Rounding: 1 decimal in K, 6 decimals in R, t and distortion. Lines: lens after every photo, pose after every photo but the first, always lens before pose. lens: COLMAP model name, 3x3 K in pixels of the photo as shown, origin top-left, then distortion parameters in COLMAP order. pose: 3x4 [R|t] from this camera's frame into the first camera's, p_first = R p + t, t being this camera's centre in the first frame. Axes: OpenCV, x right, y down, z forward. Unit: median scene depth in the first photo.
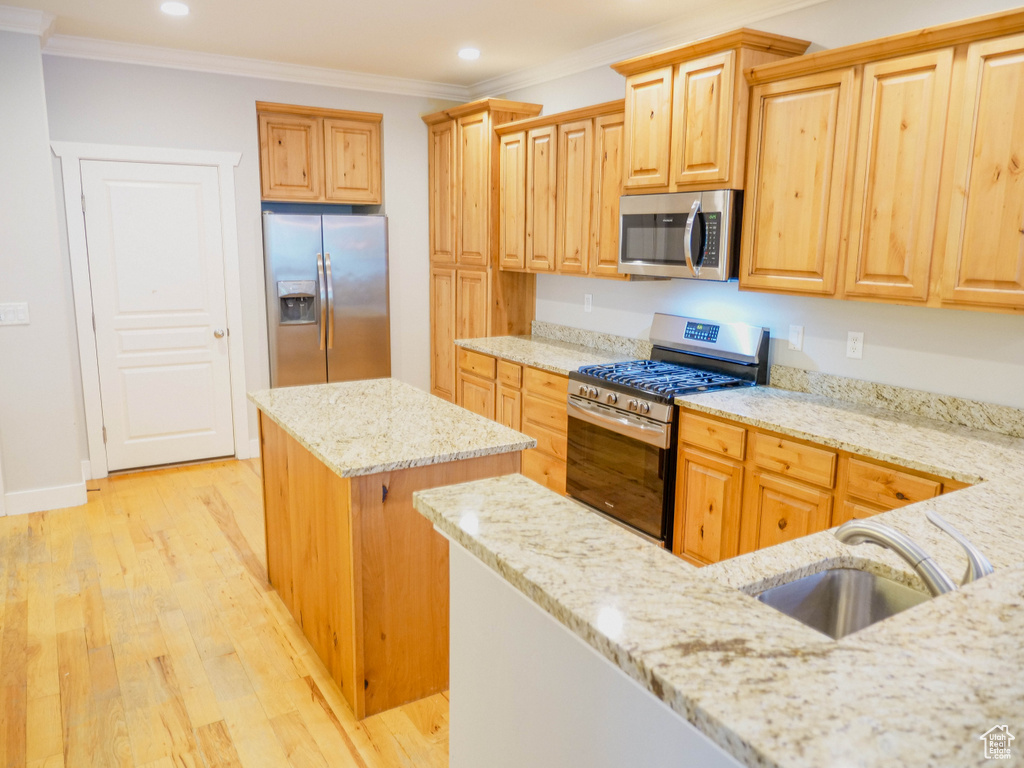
lens RADIAL K [[749.2, 0, 512.0], [0, 749.2, 384.0], [0, 0, 1]] dist [-0.018286, 0.008065]
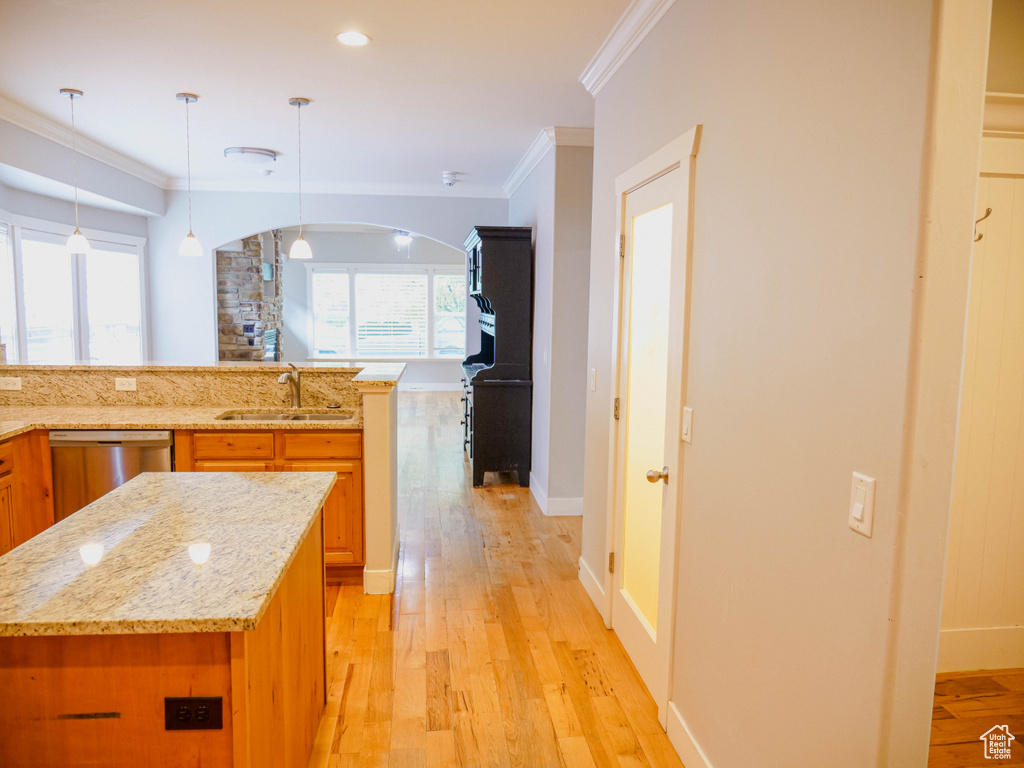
lens RADIAL K [[725.7, 0, 512.0], [0, 725.7, 384.0], [0, 0, 1]] dist [-0.034145, 0.009765]
pose [[-0.903837, -0.078189, 0.420672, -0.687299], [0.051373, 0.956219, 0.288107, -0.250500], [-0.424781, 0.282013, -0.860250, 1.297752]]
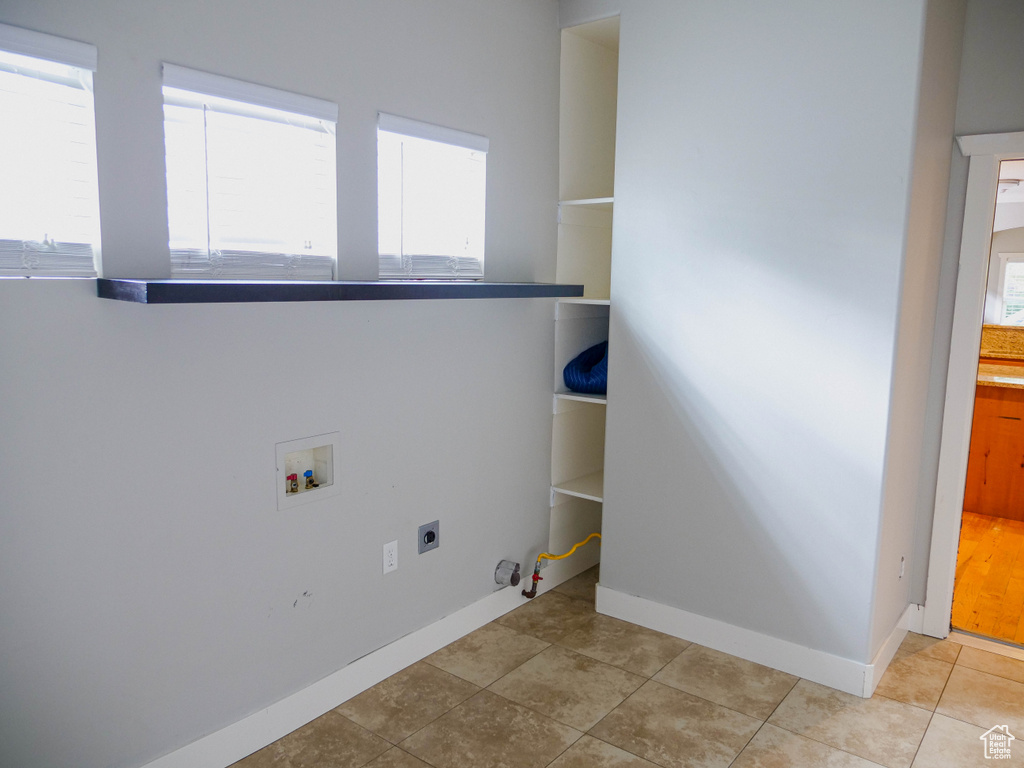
lens RADIAL K [[749.2, 0, 512.0], [0, 749.2, 384.0], [0, 0, 1]] dist [-0.018286, 0.008065]
pose [[-0.329093, -0.150122, 0.932288, -1.305603], [0.160439, 0.964039, 0.211869, -0.463219], [-0.930568, 0.219300, -0.293173, 2.414598]]
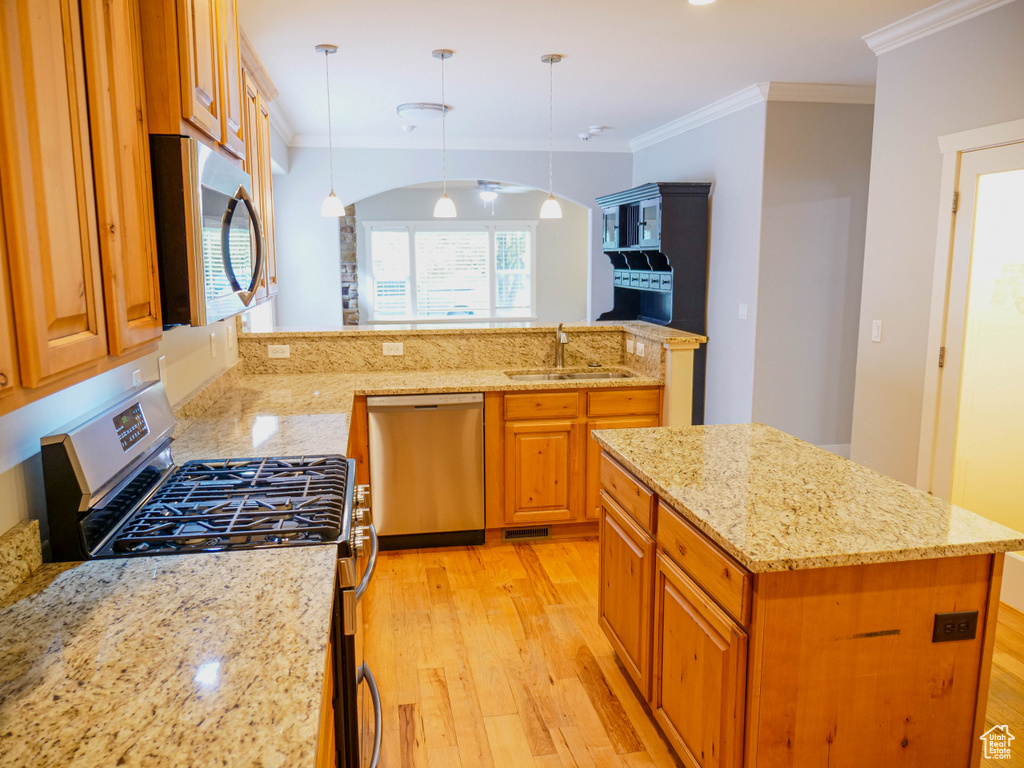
lens RADIAL K [[749.2, 0, 512.0], [0, 749.2, 384.0], [0, 0, 1]] dist [-0.018286, 0.008065]
pose [[-0.929903, -0.072251, 0.360639, -0.199037], [0.060340, 0.937264, 0.343359, -0.300412], [-0.362822, 0.341051, -0.867205, 1.583206]]
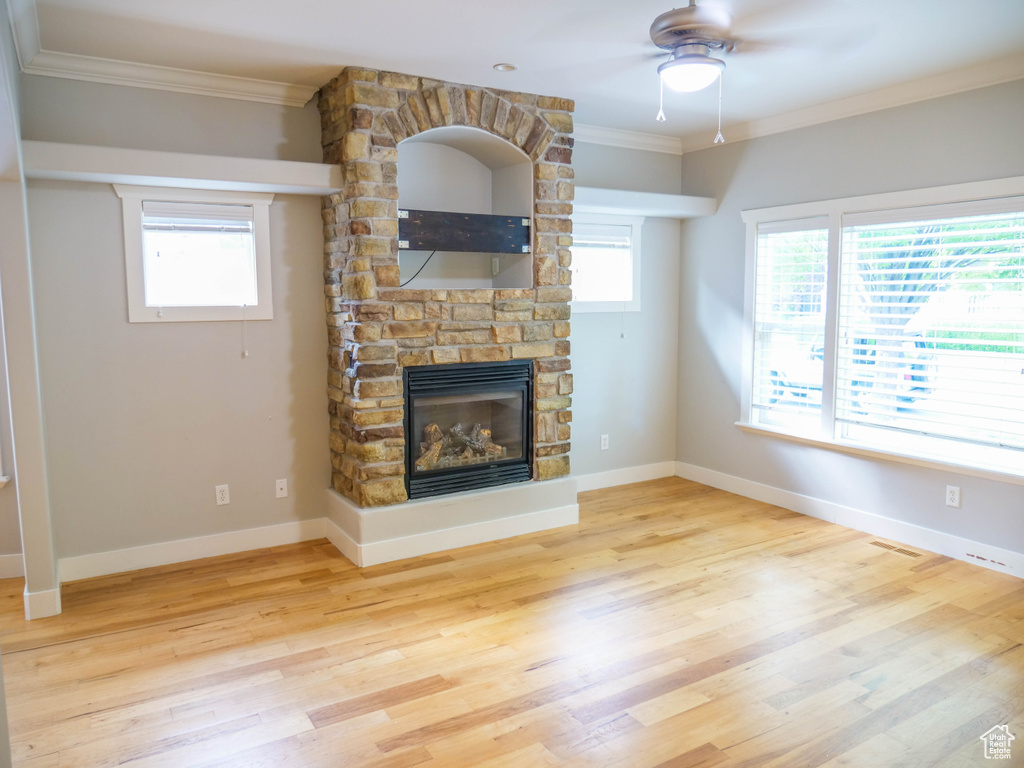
lens RADIAL K [[749.2, 0, 512.0], [0, 749.2, 384.0], [0, 0, 1]] dist [-0.018286, 0.008065]
pose [[0.011833, -0.131882, 0.991195, 0.103918], [0.190593, 0.973388, 0.127237, 0.221996], [-0.981598, 0.187409, 0.036654, -1.034874]]
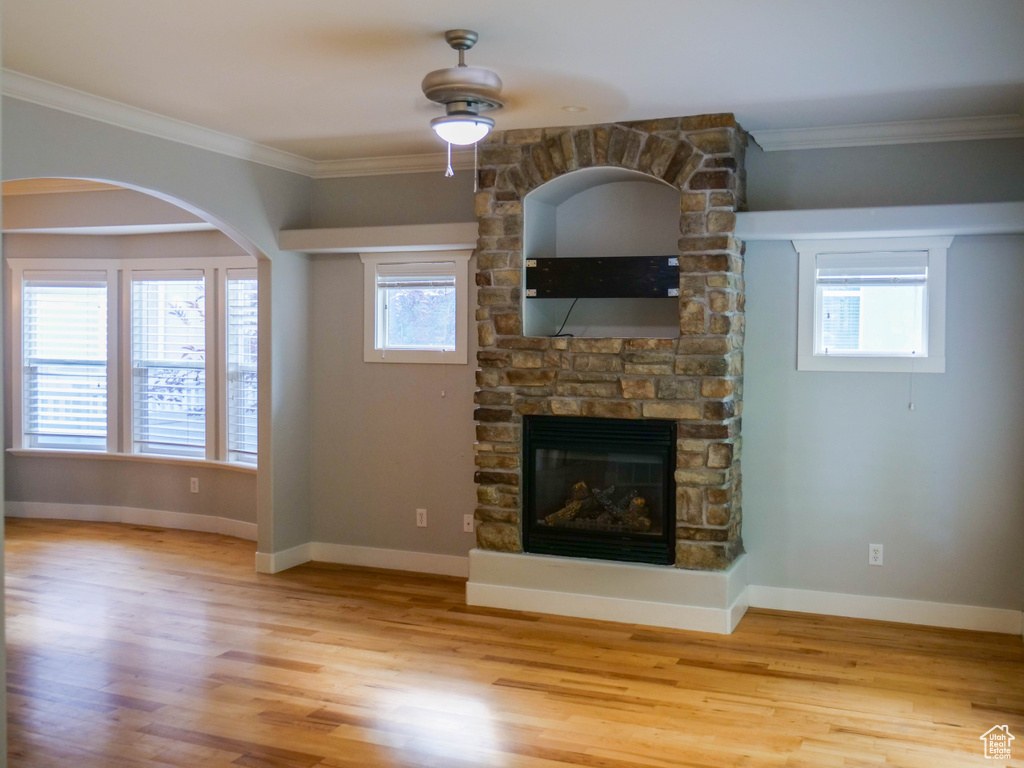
lens RADIAL K [[1049.2, 0, 512.0], [0, 1049.2, 384.0], [0, 0, 1]] dist [-0.013902, 0.005125]
pose [[0.821074, -0.027760, 0.570146, 0.357766], [0.106454, 0.988741, -0.105164, 0.468878], [-0.560807, 0.147041, 0.814785, -2.335967]]
